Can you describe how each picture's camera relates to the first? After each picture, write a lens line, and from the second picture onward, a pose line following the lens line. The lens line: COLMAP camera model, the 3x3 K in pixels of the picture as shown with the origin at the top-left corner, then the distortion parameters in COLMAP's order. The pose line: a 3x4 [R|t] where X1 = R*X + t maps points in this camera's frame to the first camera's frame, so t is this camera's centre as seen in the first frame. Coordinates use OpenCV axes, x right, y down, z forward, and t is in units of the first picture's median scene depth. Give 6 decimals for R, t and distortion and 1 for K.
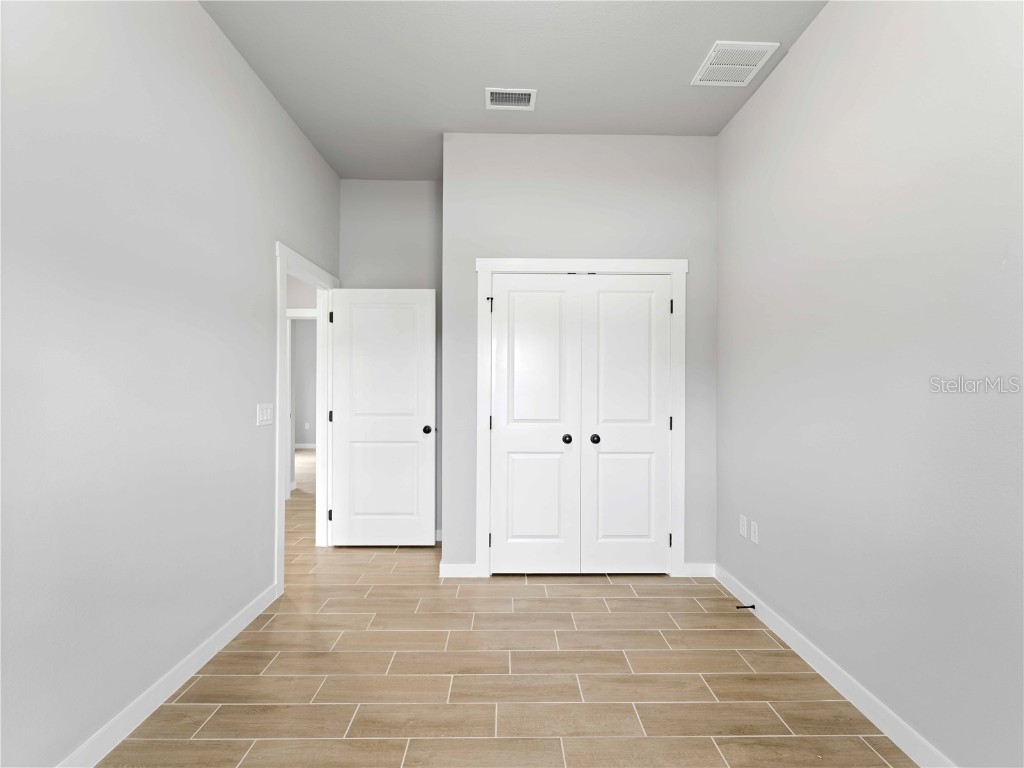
lens RADIAL K [[461.9, 0, 506.9], [0, 461.9, 379.5], [0, 0, 1]] dist [0.001299, -0.001547]
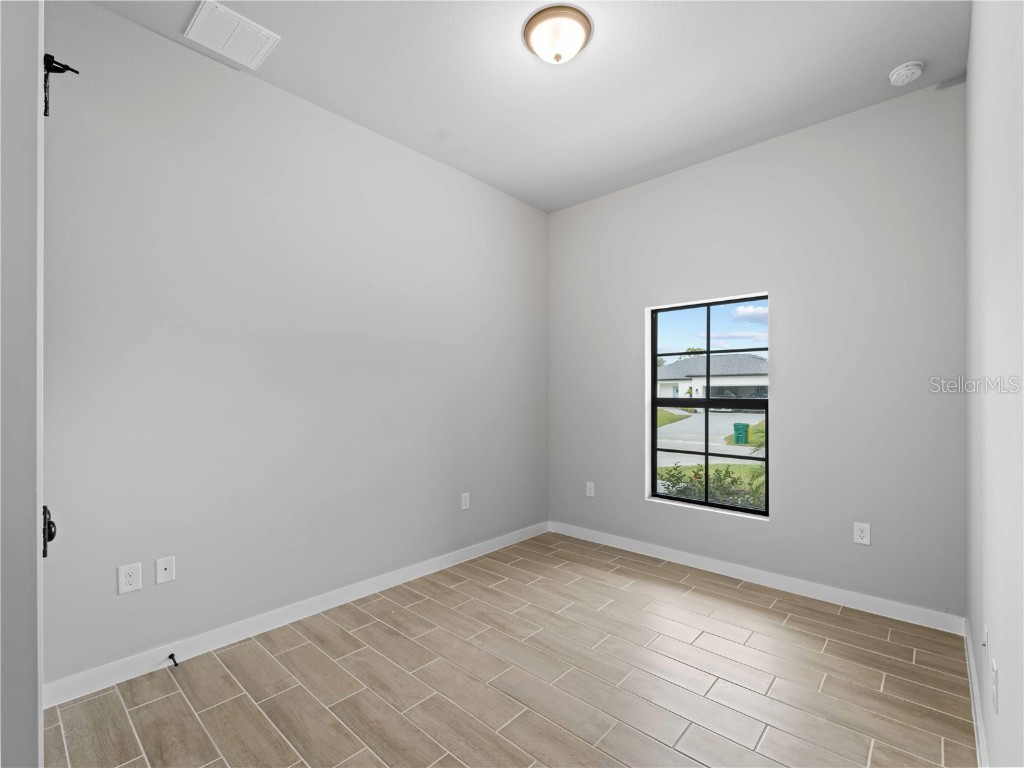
lens RADIAL K [[461.9, 0, 526.2], [0, 461.9, 389.4], [0, 0, 1]] dist [0.001299, -0.001547]
pose [[-0.751278, 0.001065, 0.659985, -0.653901], [-0.010072, 0.999864, -0.013078, 0.018740], [-0.659909, -0.016473, -0.751165, 1.596915]]
